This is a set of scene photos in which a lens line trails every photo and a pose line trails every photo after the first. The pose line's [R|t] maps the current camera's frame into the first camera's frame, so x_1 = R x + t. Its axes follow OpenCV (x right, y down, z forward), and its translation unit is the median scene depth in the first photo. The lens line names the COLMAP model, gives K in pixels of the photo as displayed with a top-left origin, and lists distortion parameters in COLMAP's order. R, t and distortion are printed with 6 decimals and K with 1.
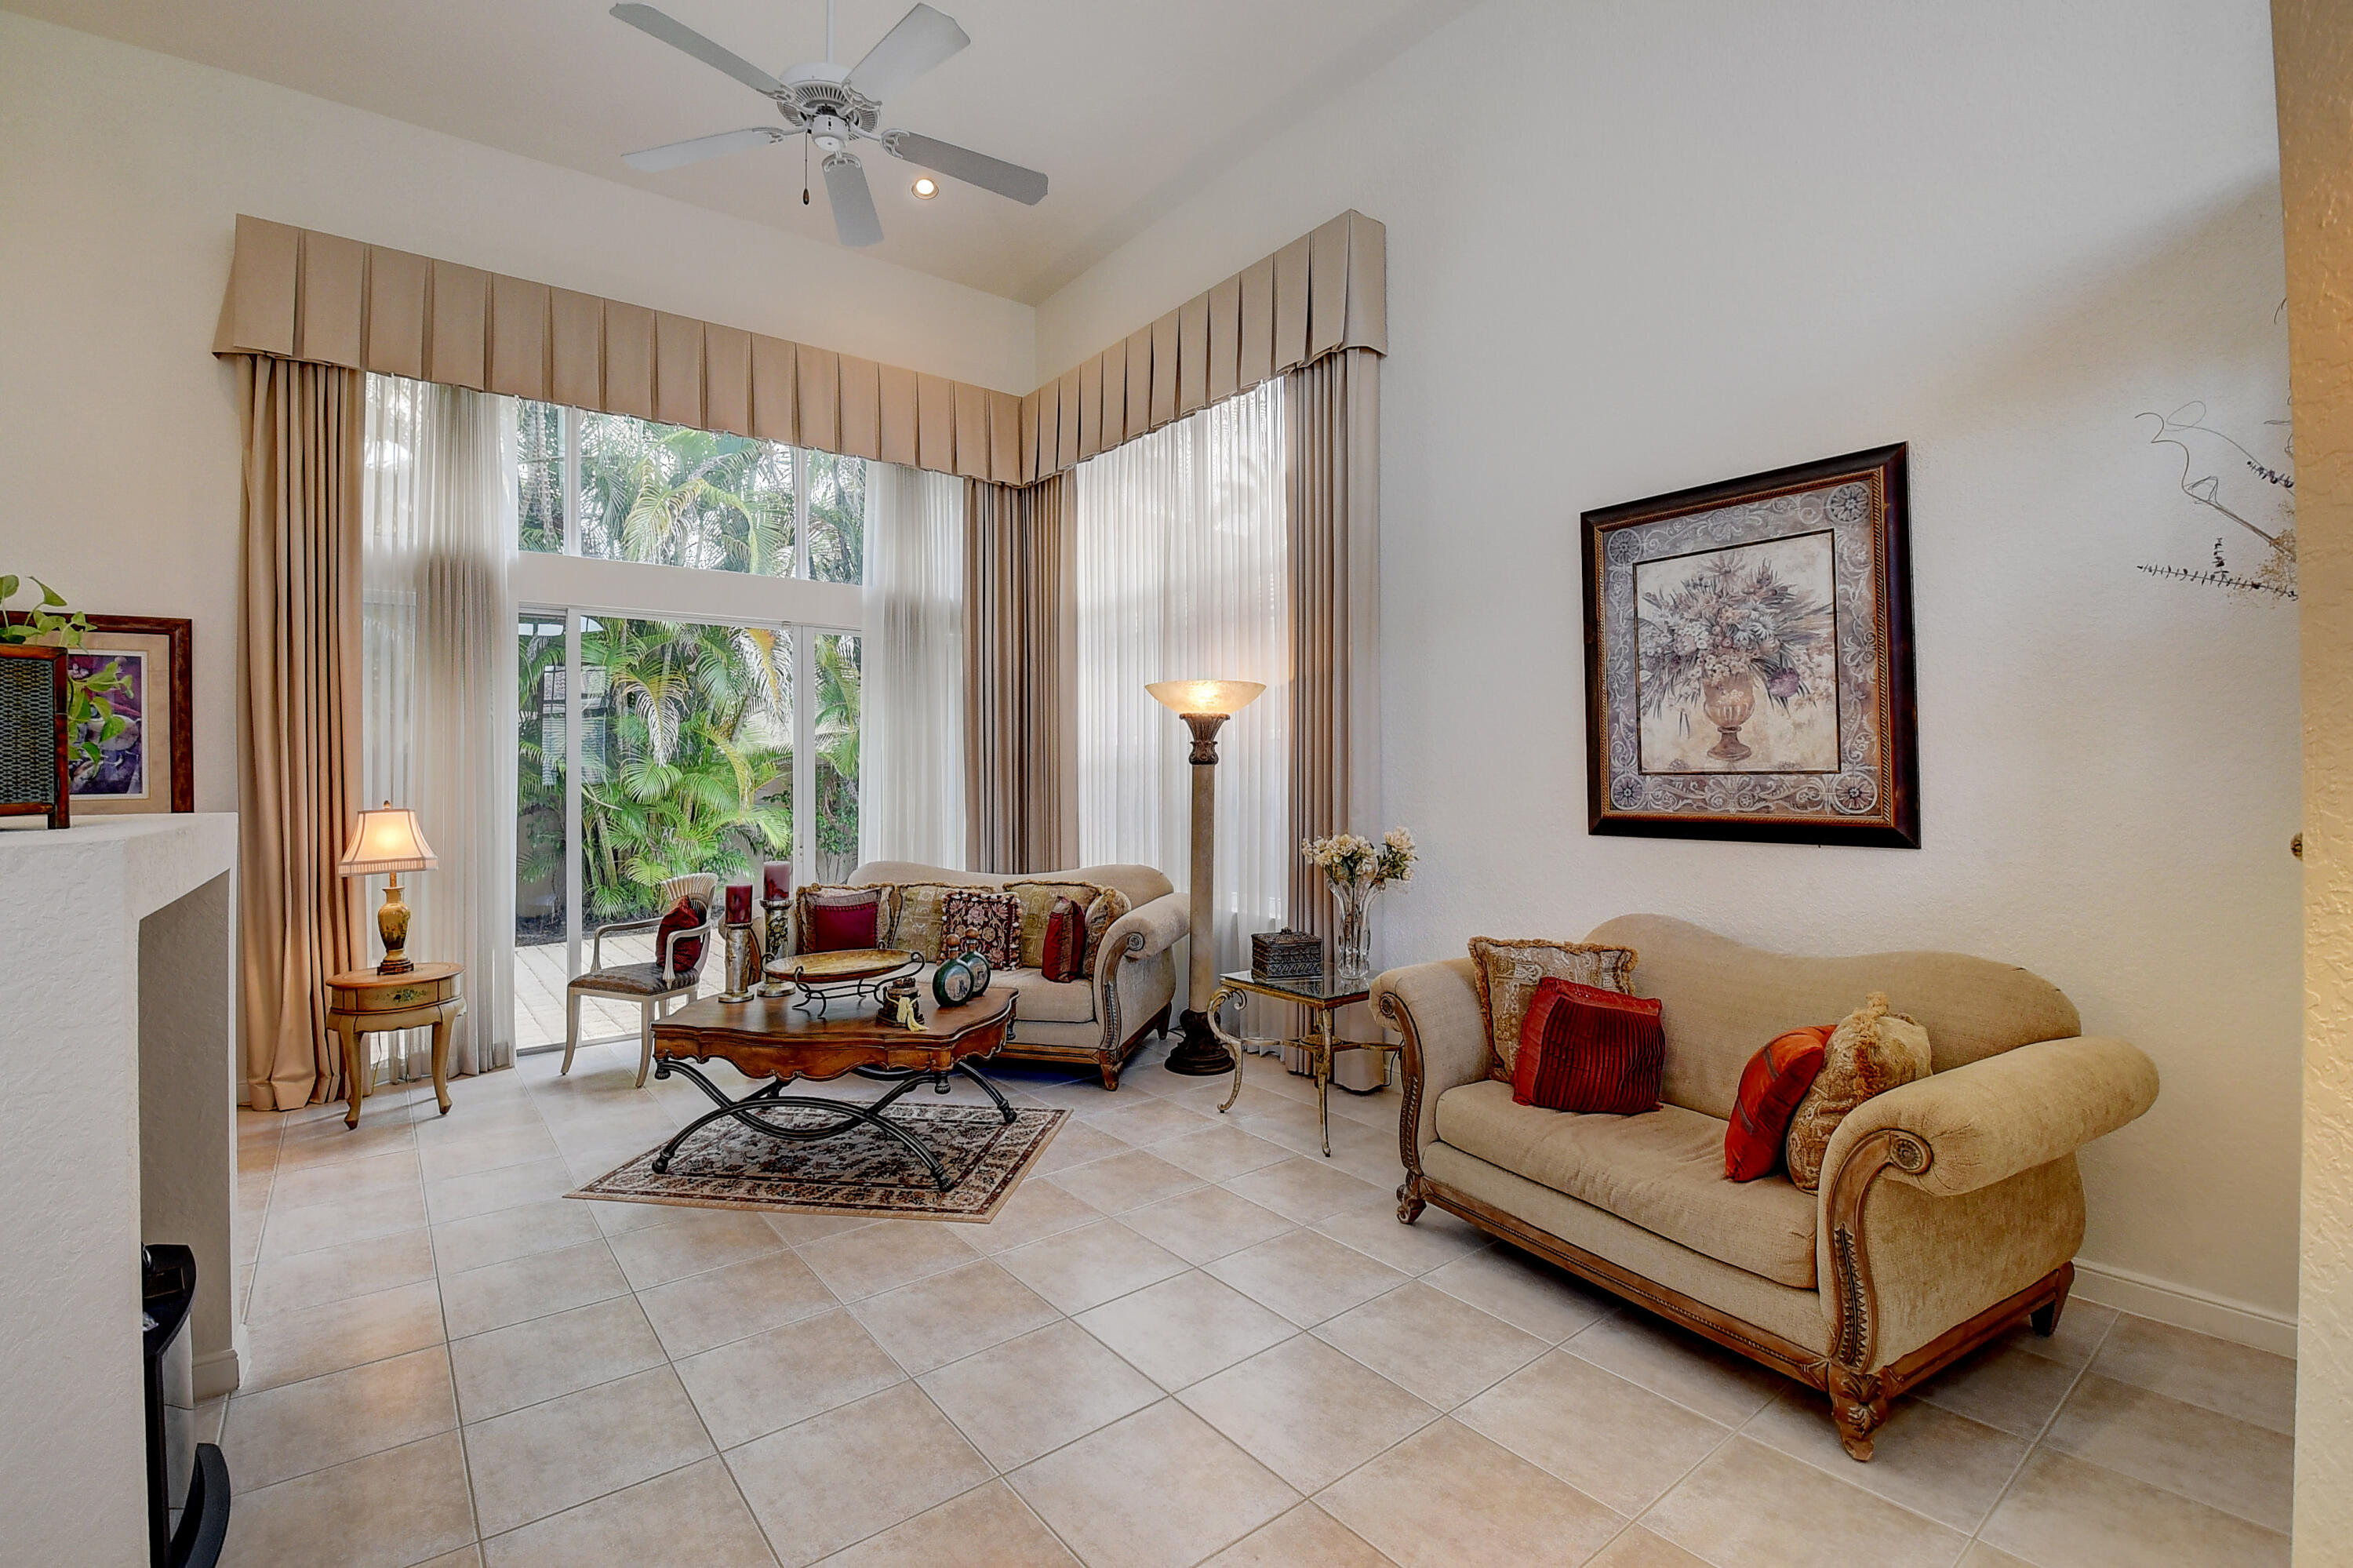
lens RADIAL K [[1035.2, 0, 1166.7], [0, 1035.2, 774.0], [0, 0, 1]] dist [-0.007297, -0.003618]
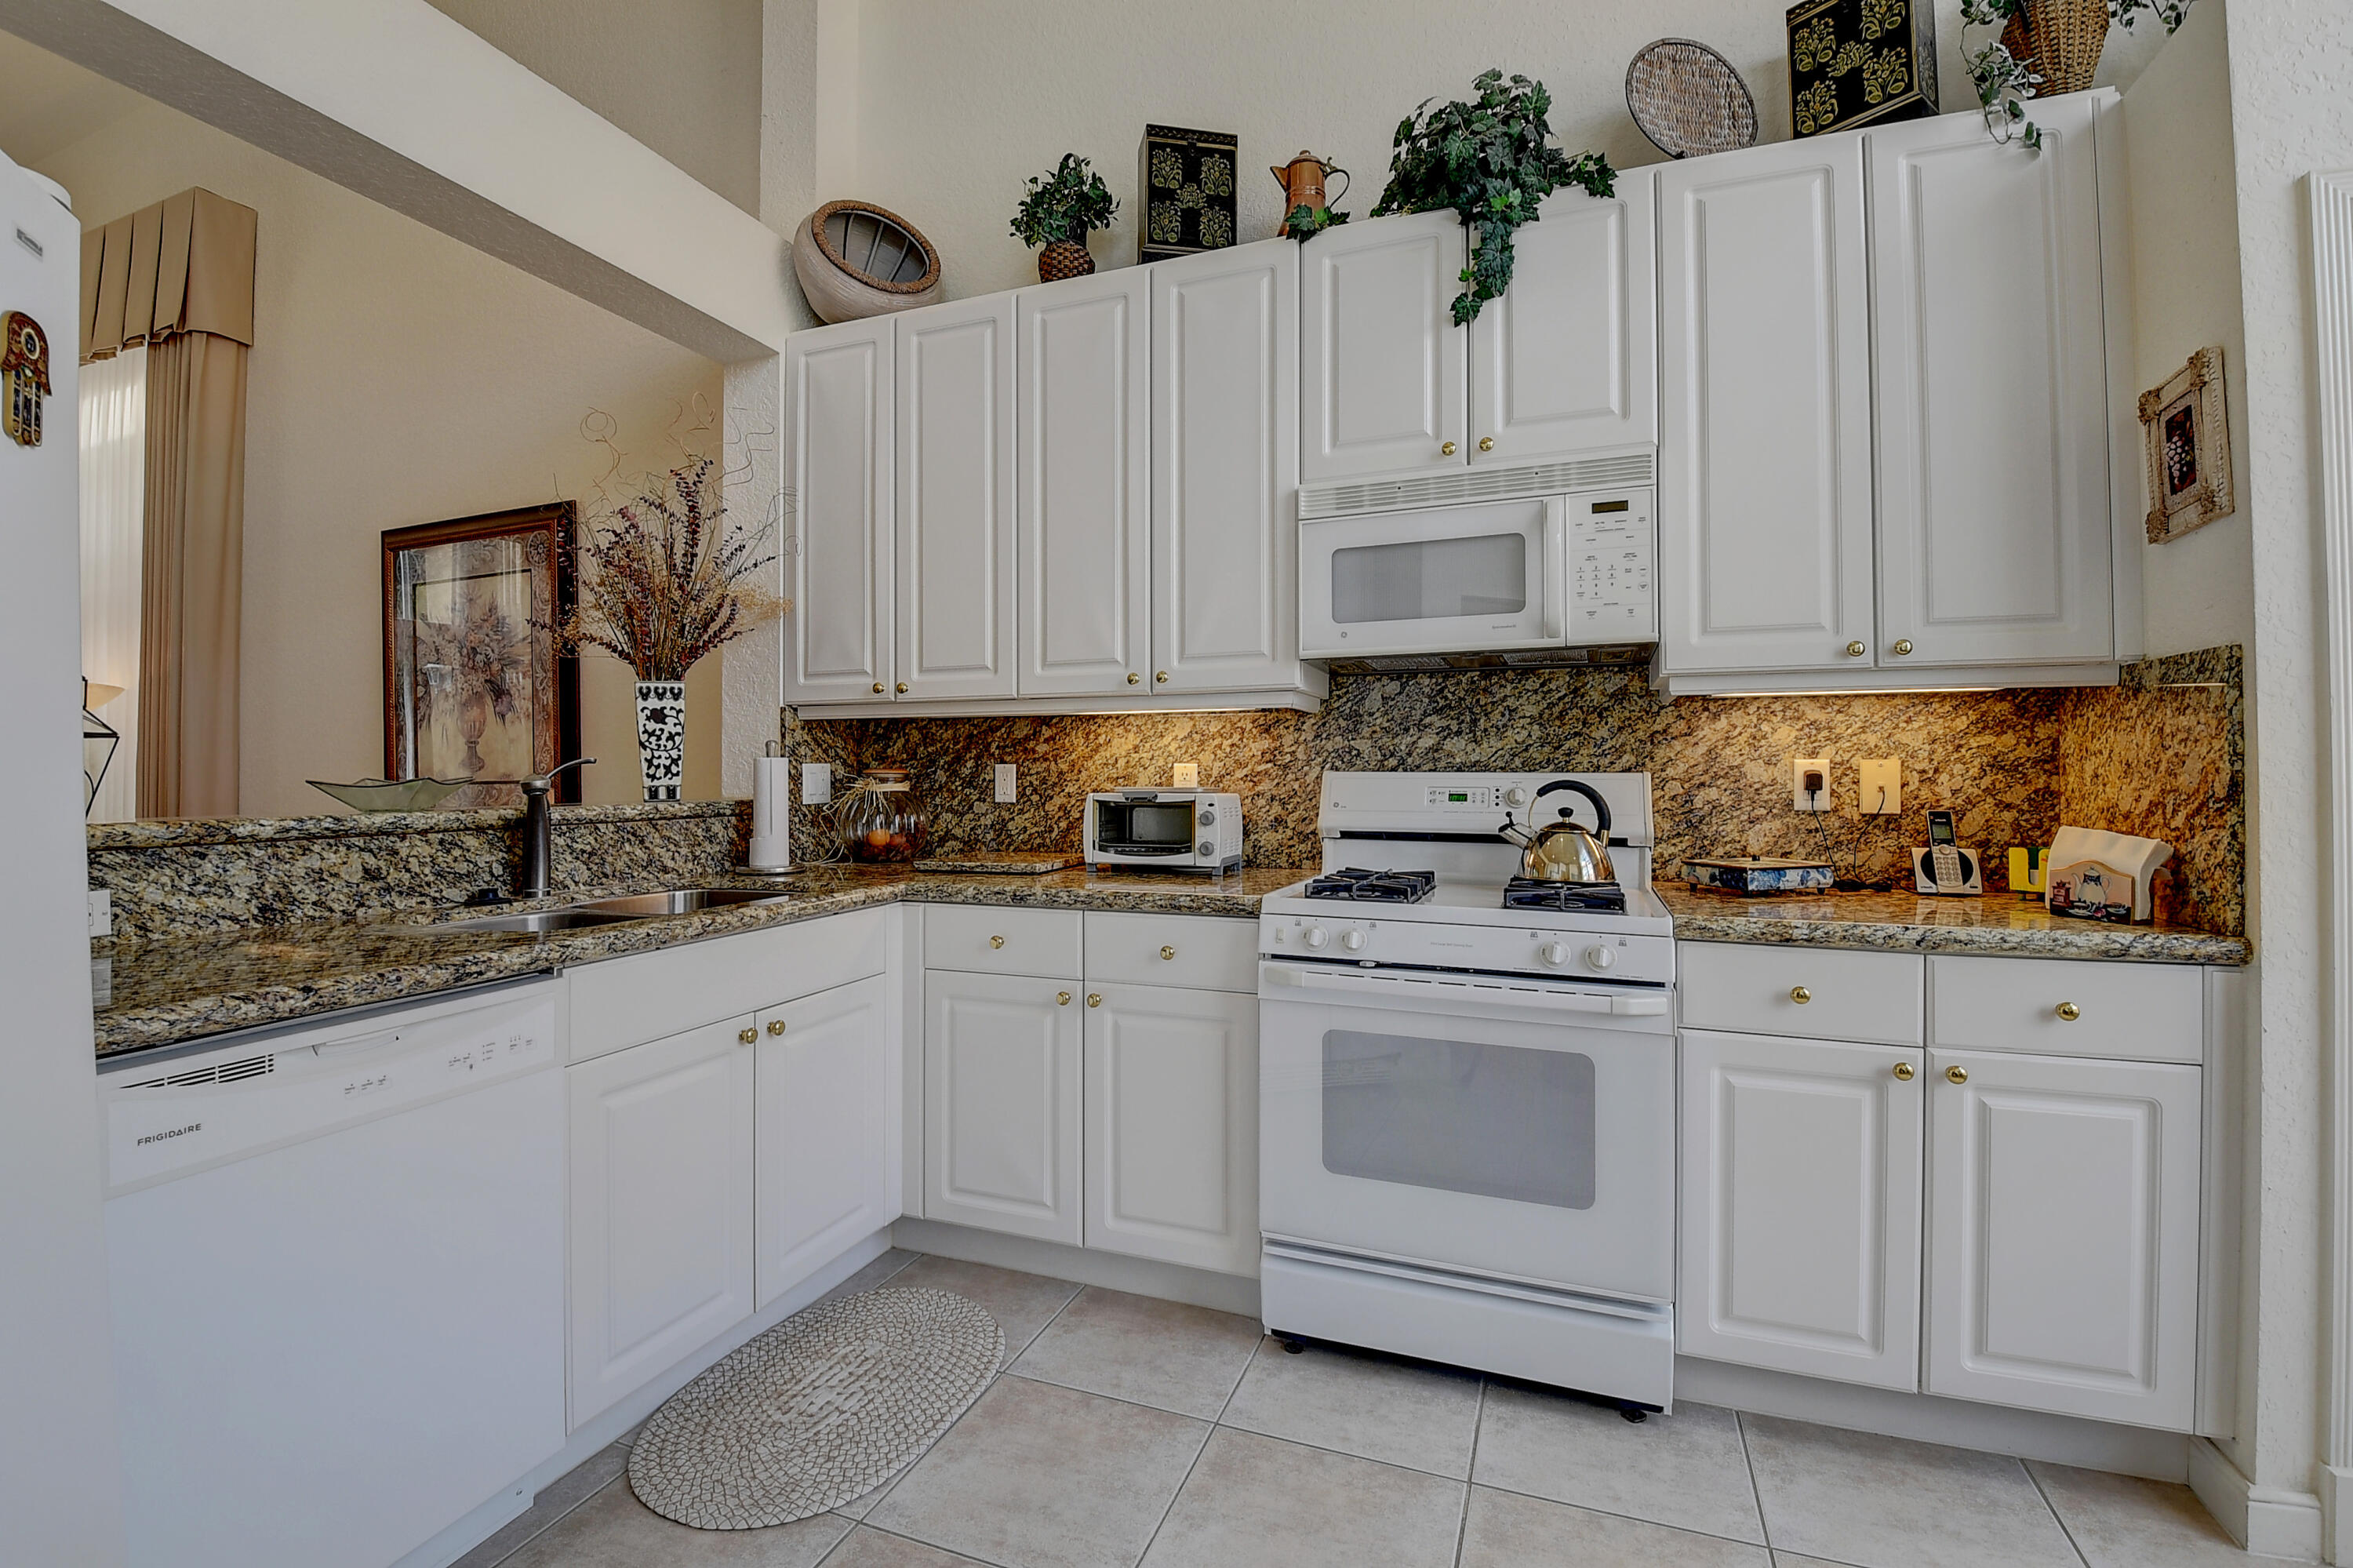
lens RADIAL K [[1035.2, 0, 1165.9], [0, 1035.2, 766.8], [0, 0, 1]] dist [-0.007297, -0.003618]
pose [[0.866903, 0.009057, 0.498394, 0.620906], [-0.002866, 0.999909, -0.013187, -0.004806], [-0.498468, 0.010004, 0.866851, -0.311937]]
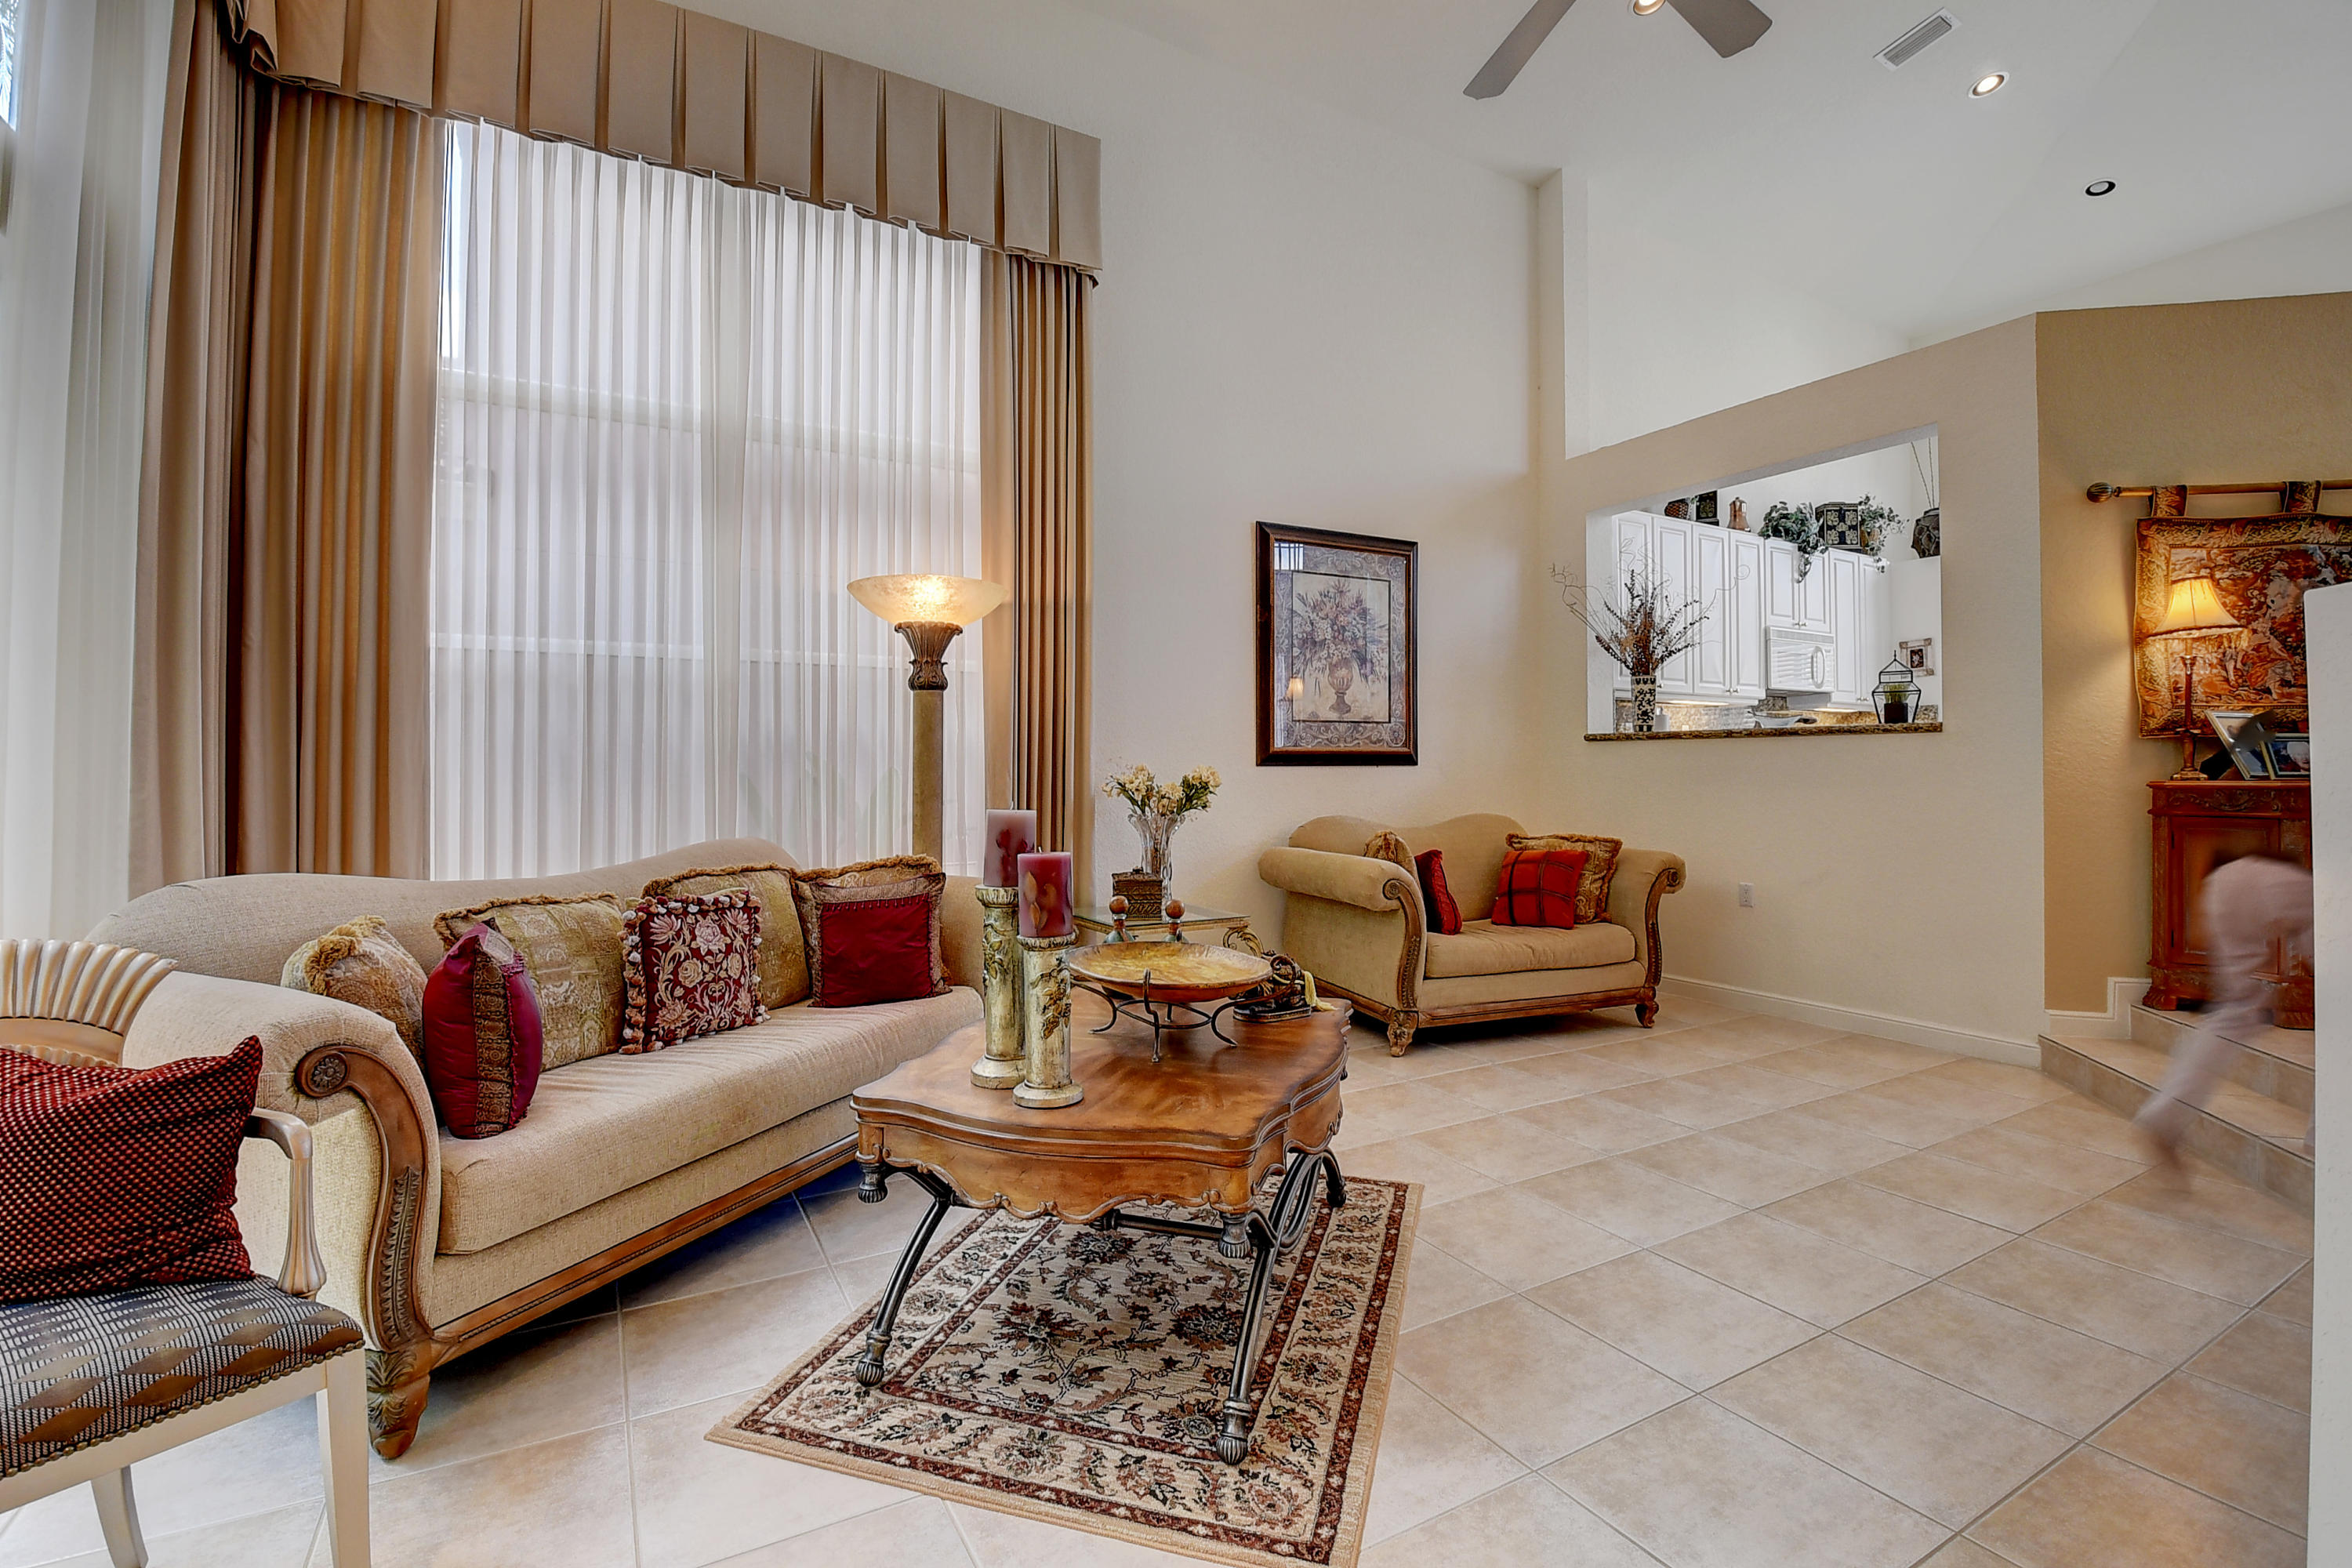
lens RADIAL K [[1034.8, 0, 1165.2], [0, 1034.8, 764.9], [0, 0, 1]] dist [-0.007297, -0.003618]
pose [[0.160650, 0.010826, 0.986952, -0.989582], [0.001007, 0.999938, -0.011132, 0.078069], [-0.987011, 0.002782, 0.160629, 0.983337]]
